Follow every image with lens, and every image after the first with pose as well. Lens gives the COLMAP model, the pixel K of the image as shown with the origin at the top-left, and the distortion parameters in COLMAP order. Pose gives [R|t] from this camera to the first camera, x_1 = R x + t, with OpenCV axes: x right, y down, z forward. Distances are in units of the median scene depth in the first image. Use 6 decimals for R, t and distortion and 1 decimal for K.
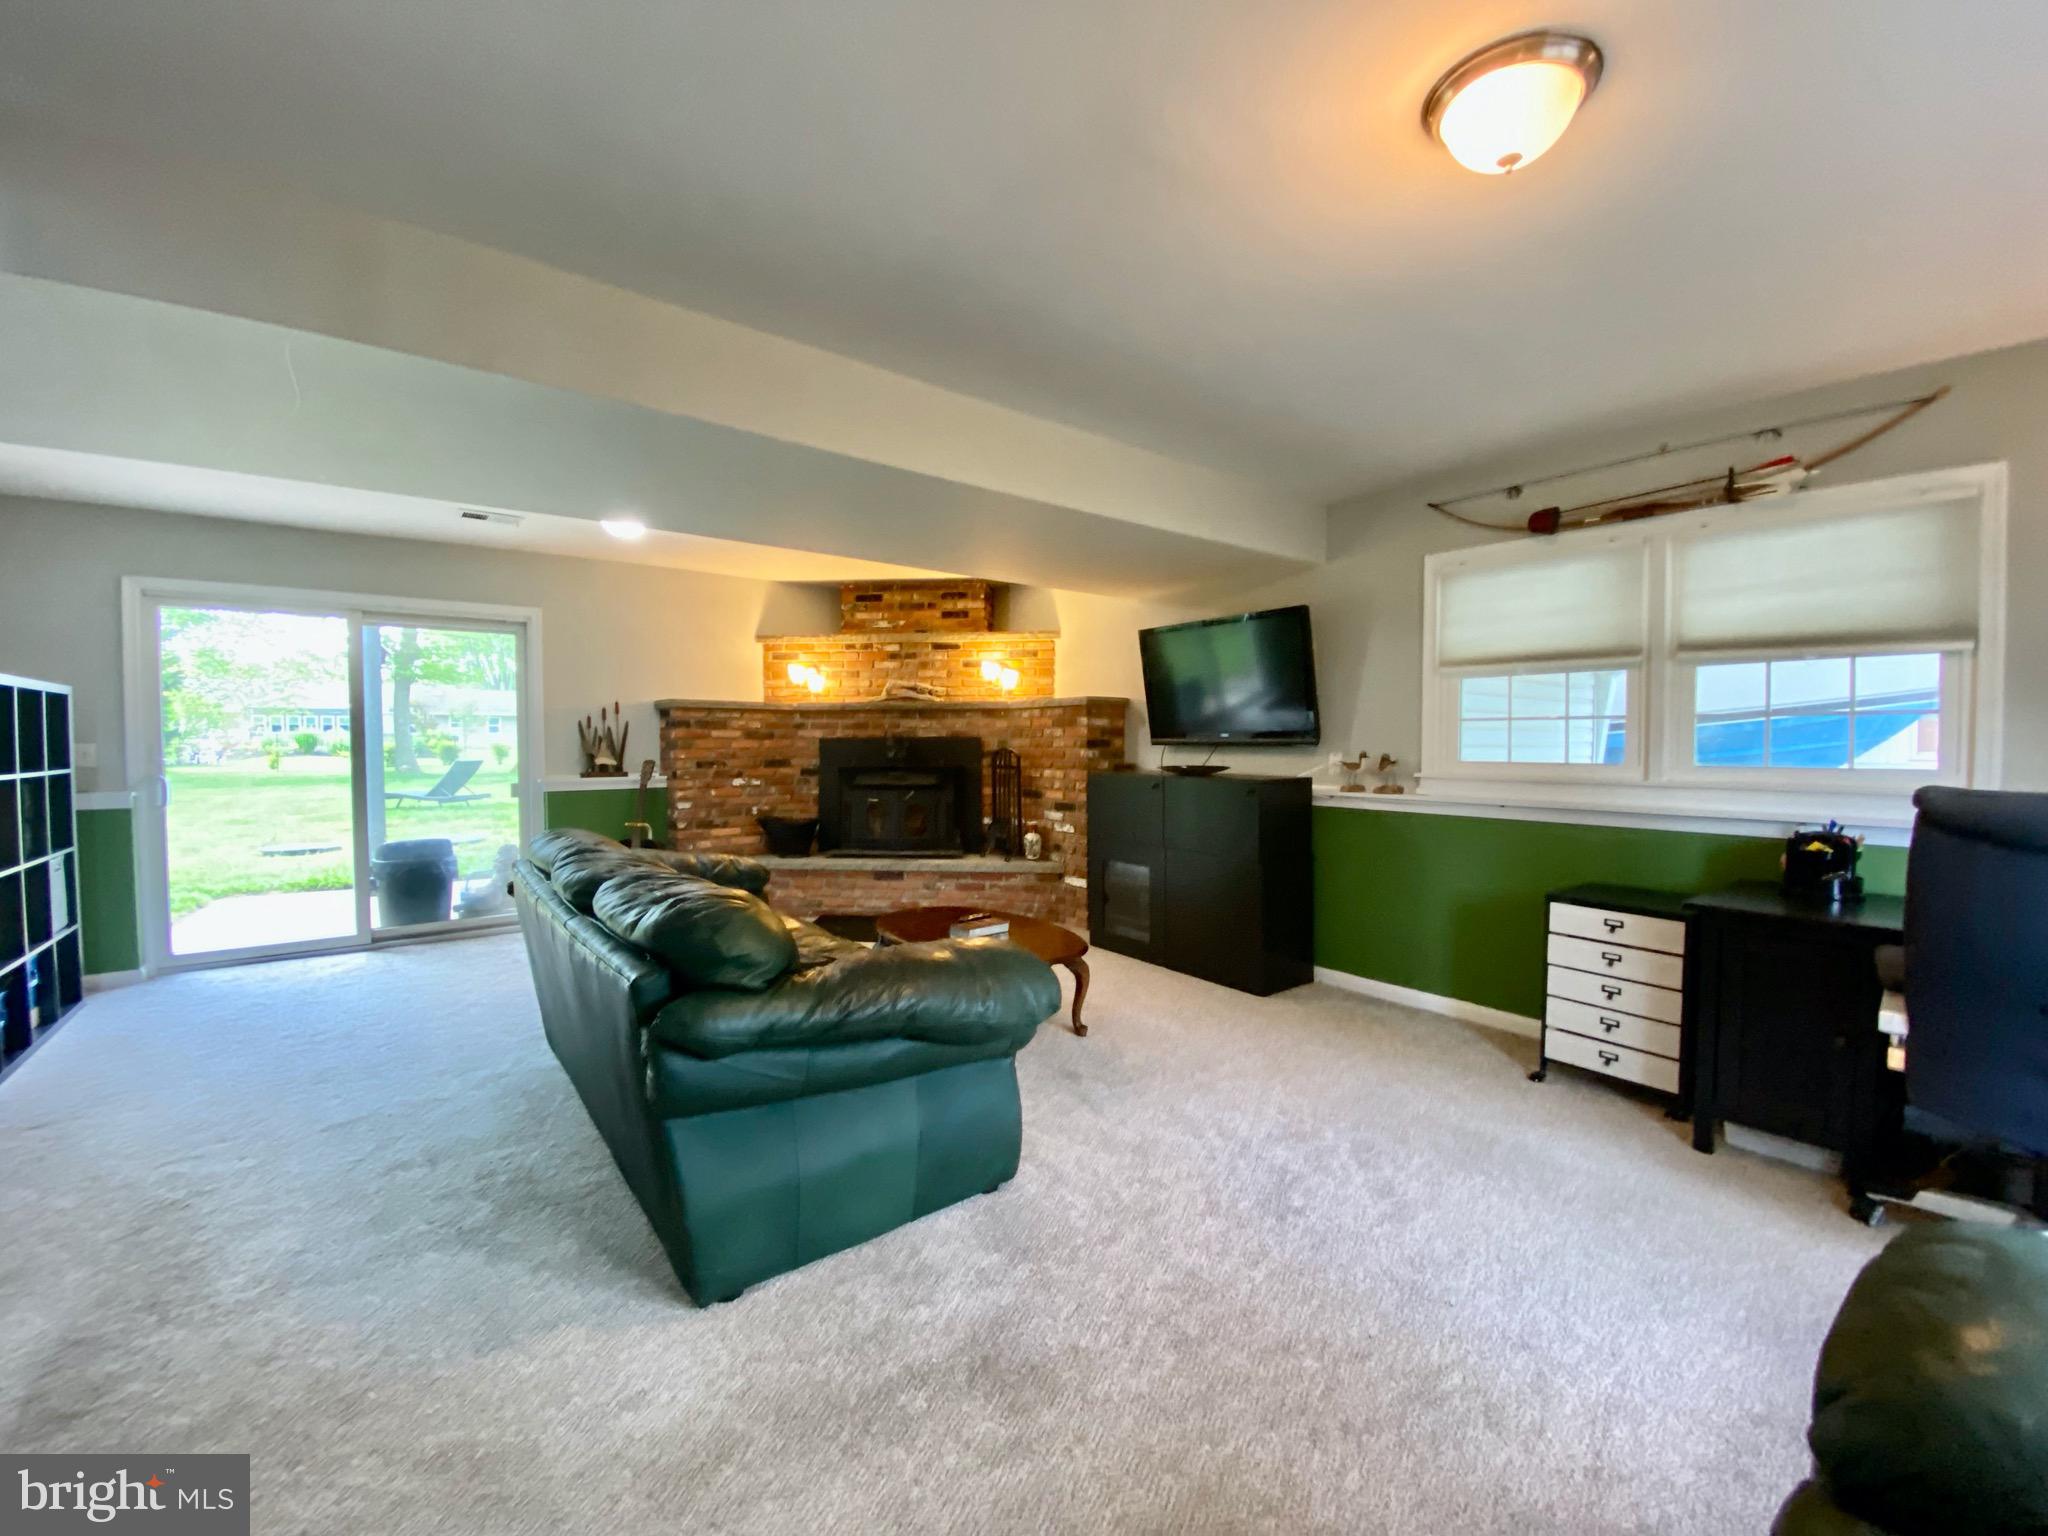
lens RADIAL K [[832.5, 0, 1020.2], [0, 832.5, 765.1], [0, 0, 1]] dist [0.023718, -0.021889]
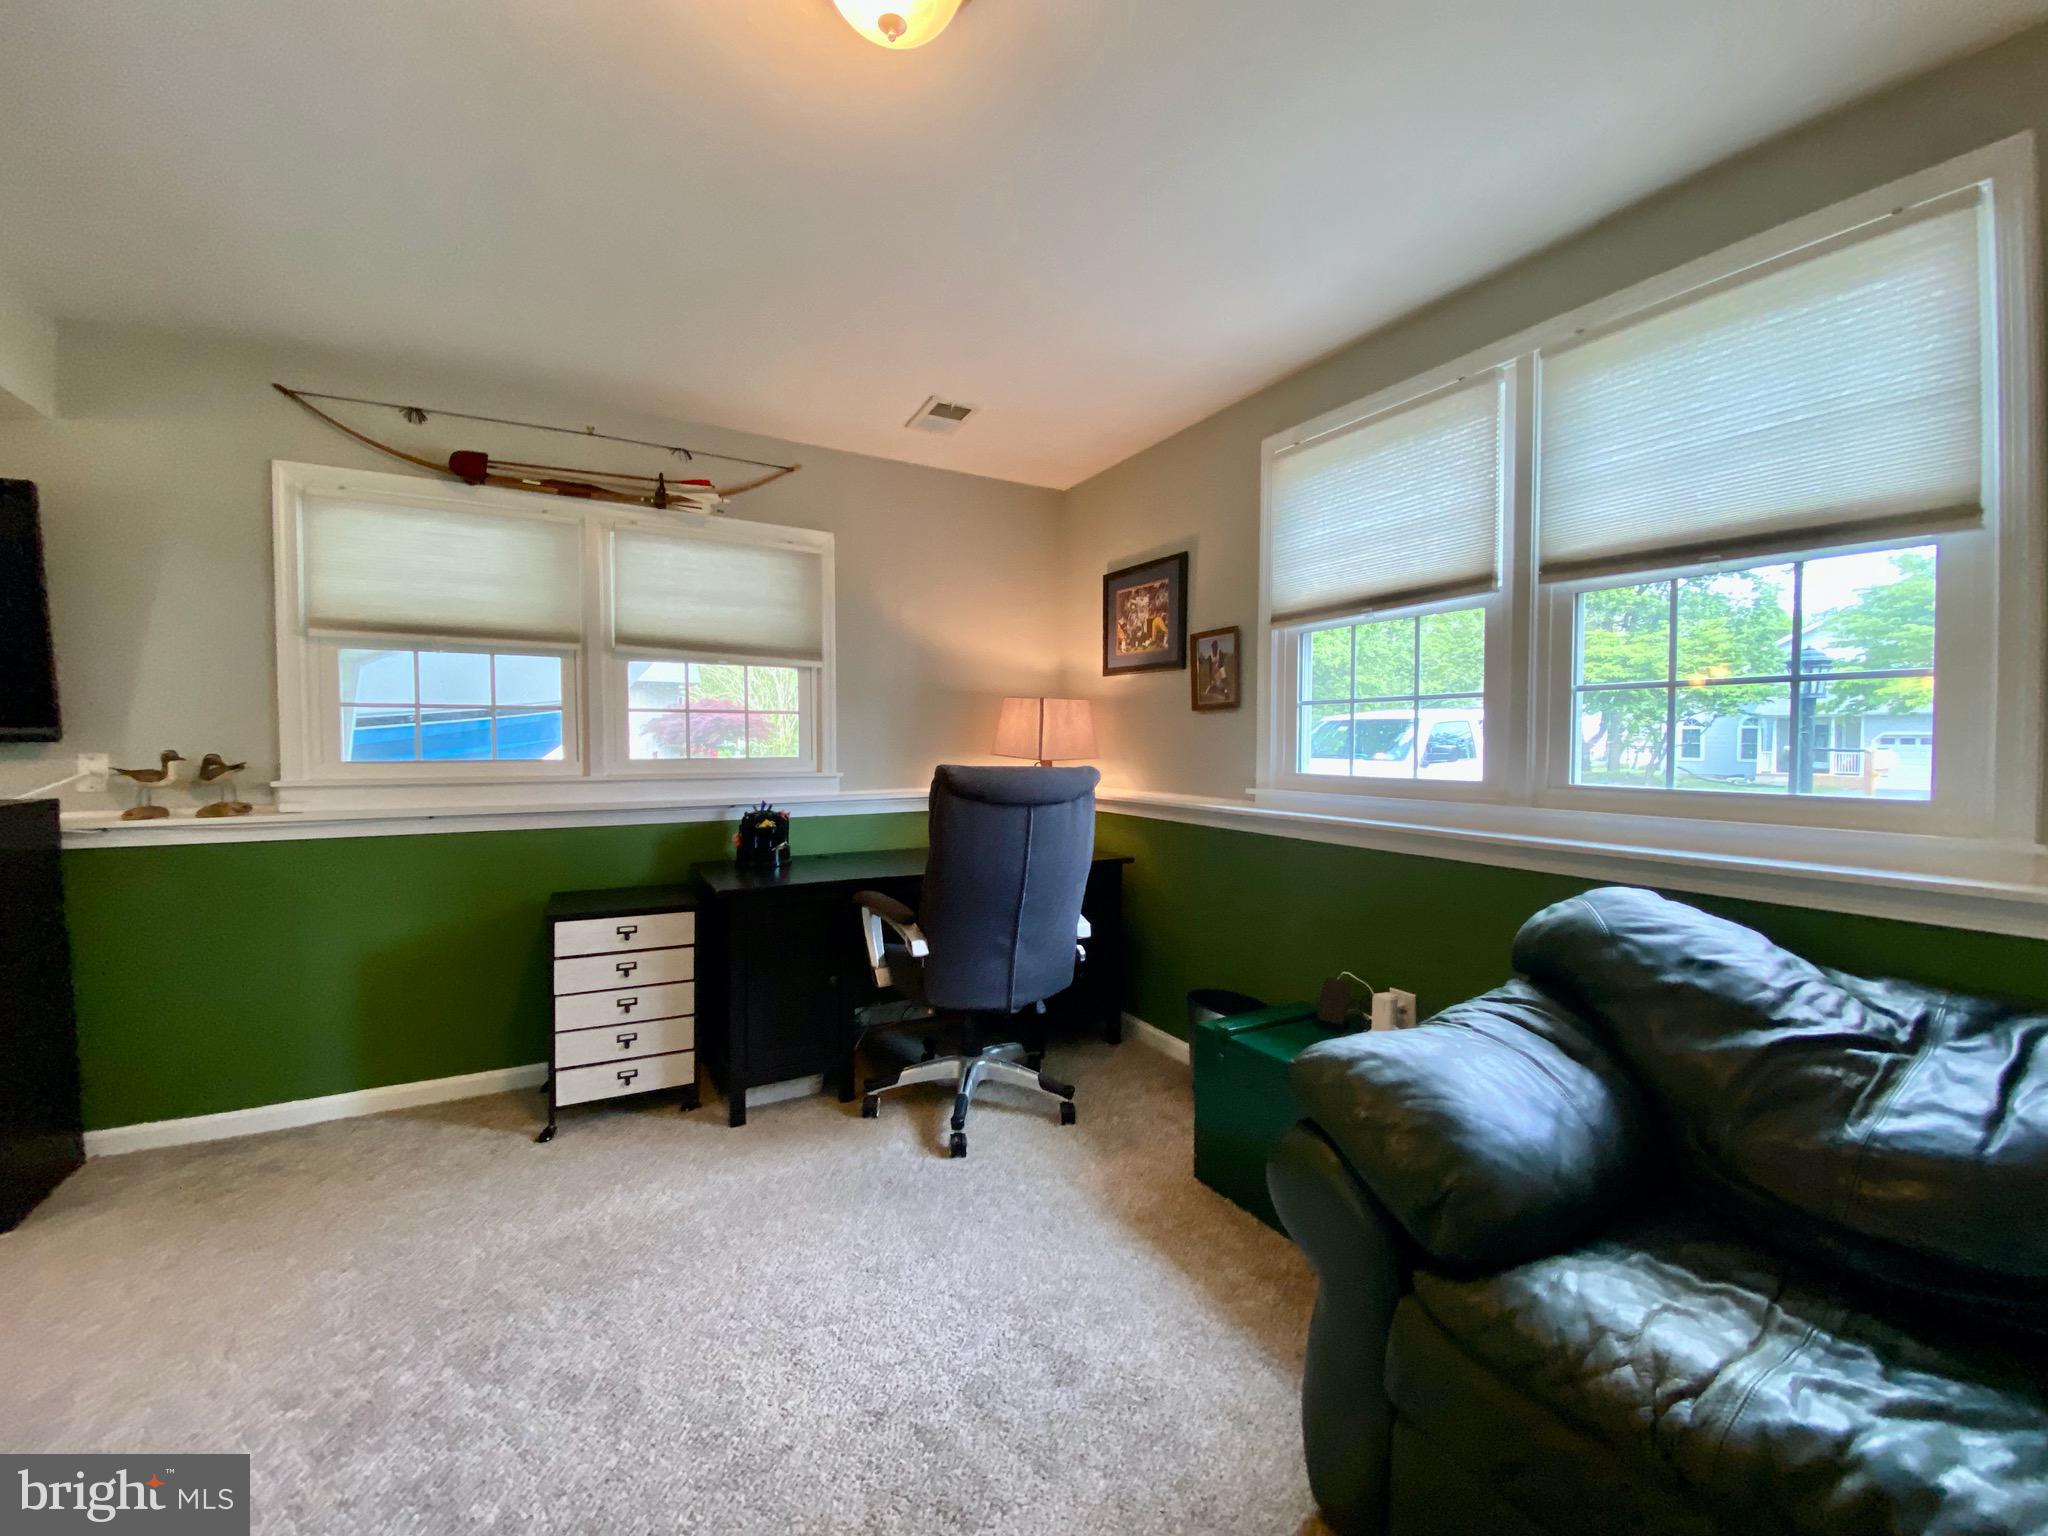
lens RADIAL K [[832.5, 0, 1020.2], [0, 832.5, 765.1], [0, 0, 1]] dist [0.023718, -0.021889]
pose [[0.155238, -0.027659, 0.987490, -0.129915], [0.031110, 0.999249, 0.023098, -0.000869], [-0.987387, 0.027135, 0.155981, 0.413723]]
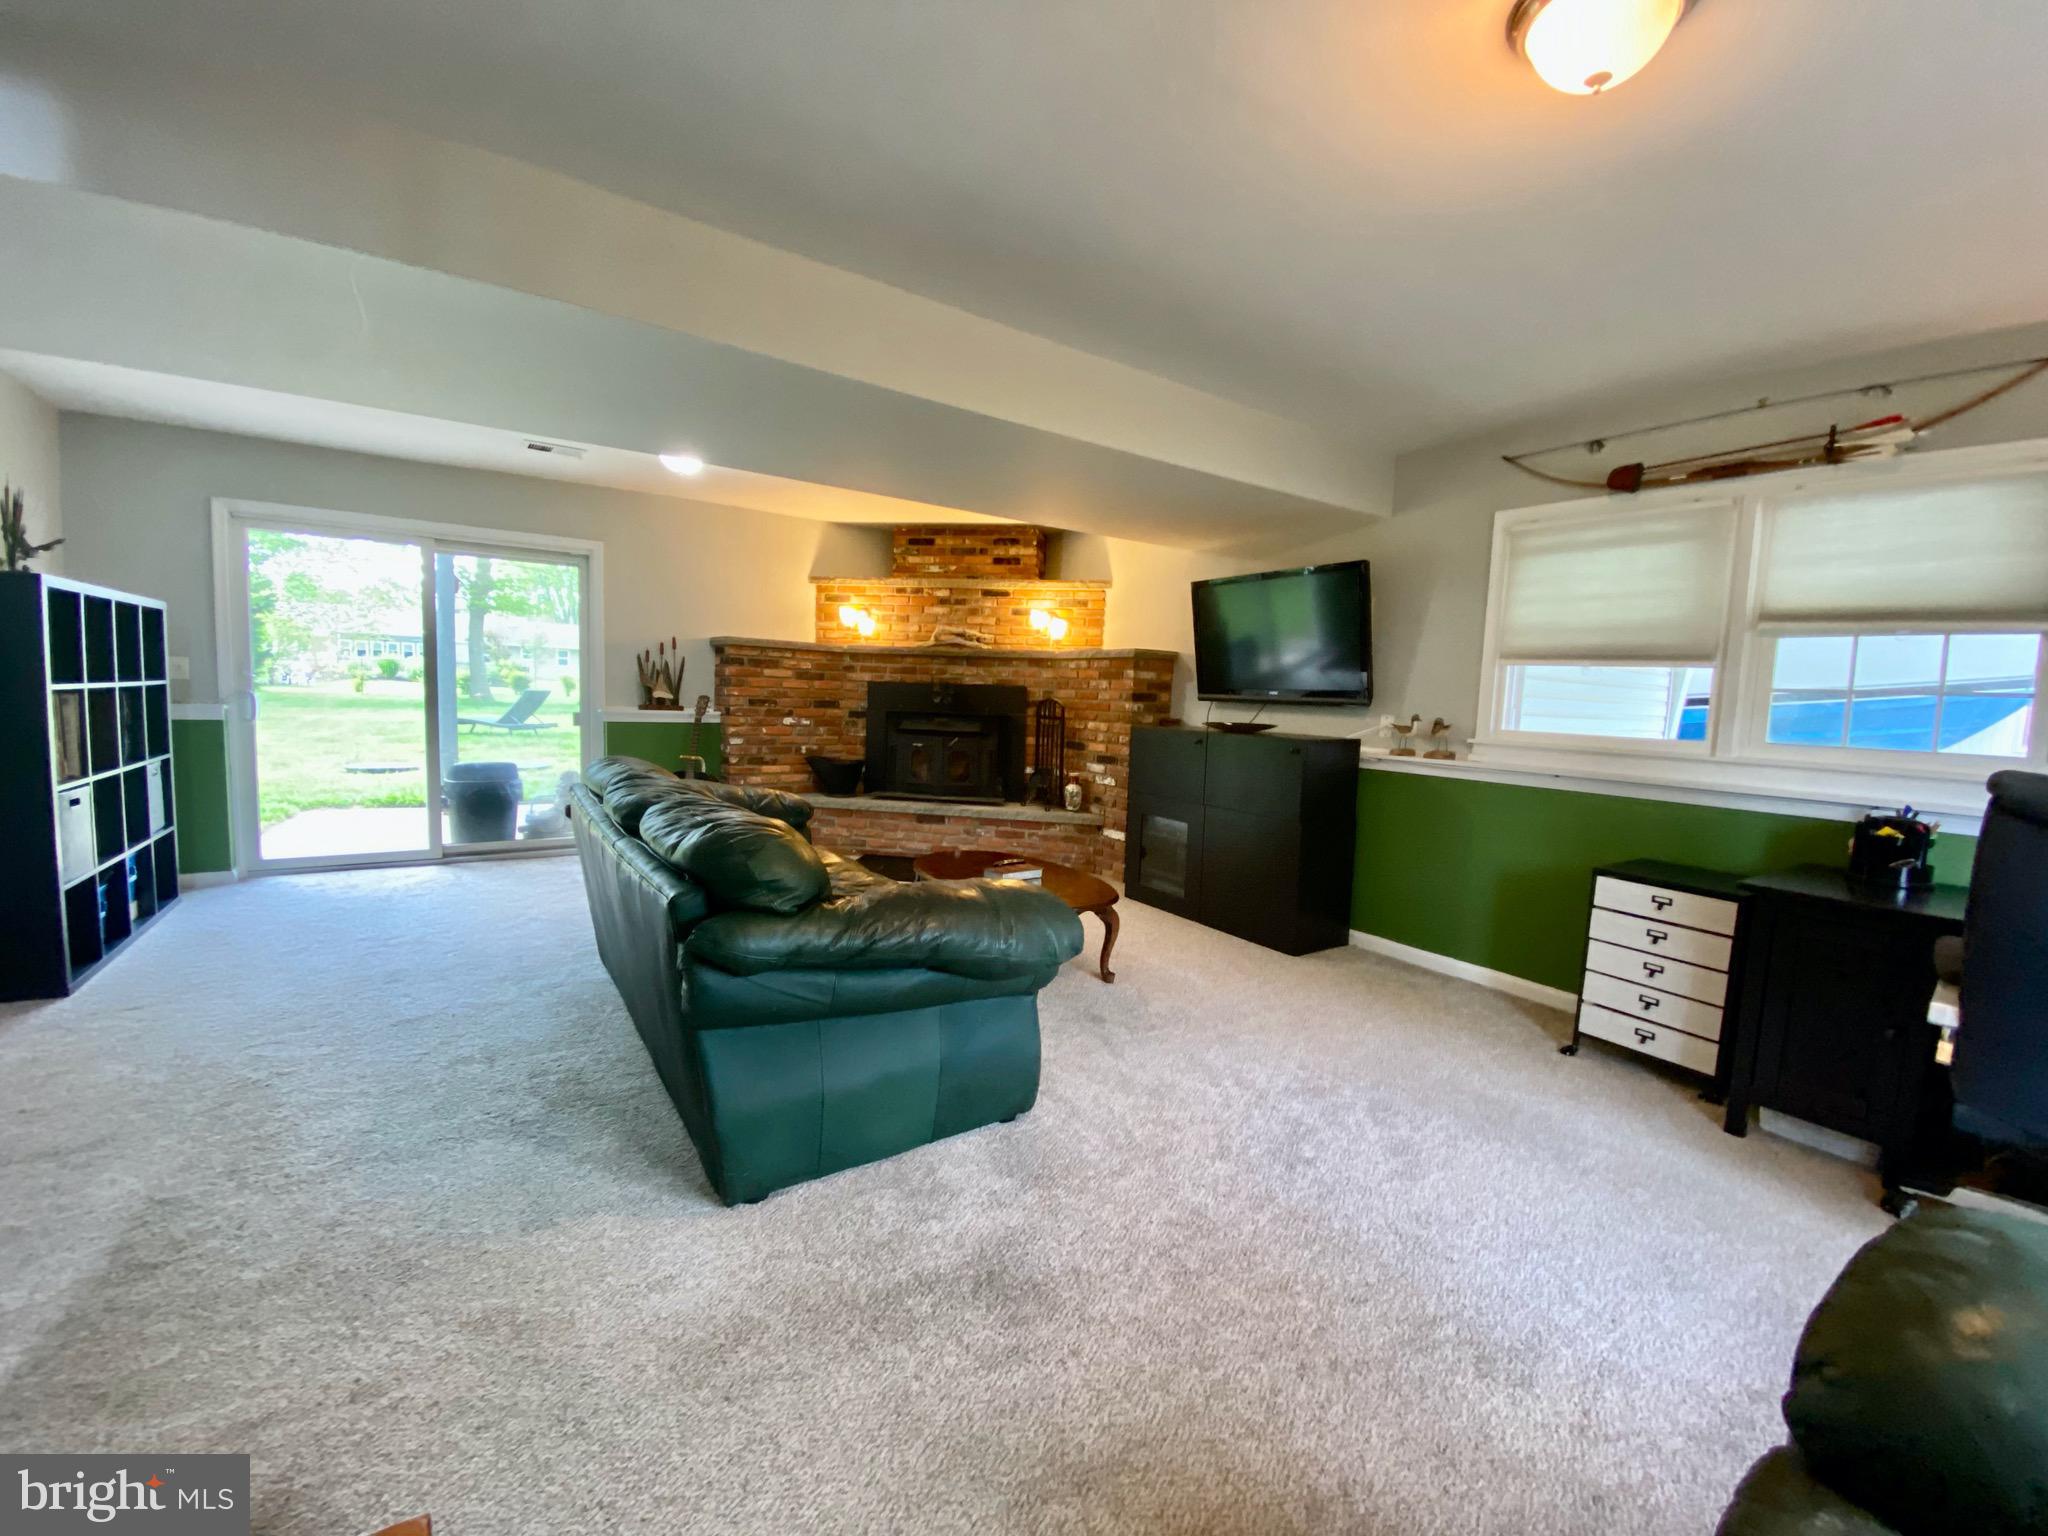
lens RADIAL K [[832.5, 0, 1020.2], [0, 832.5, 765.1], [0, 0, 1]] dist [0.023718, -0.021889]
pose [[0.997157, 0.045763, -0.059860, 0.018025], [-0.042346, 0.997467, 0.057159, 0.008352], [0.062324, -0.054462, 0.996569, -0.004083]]
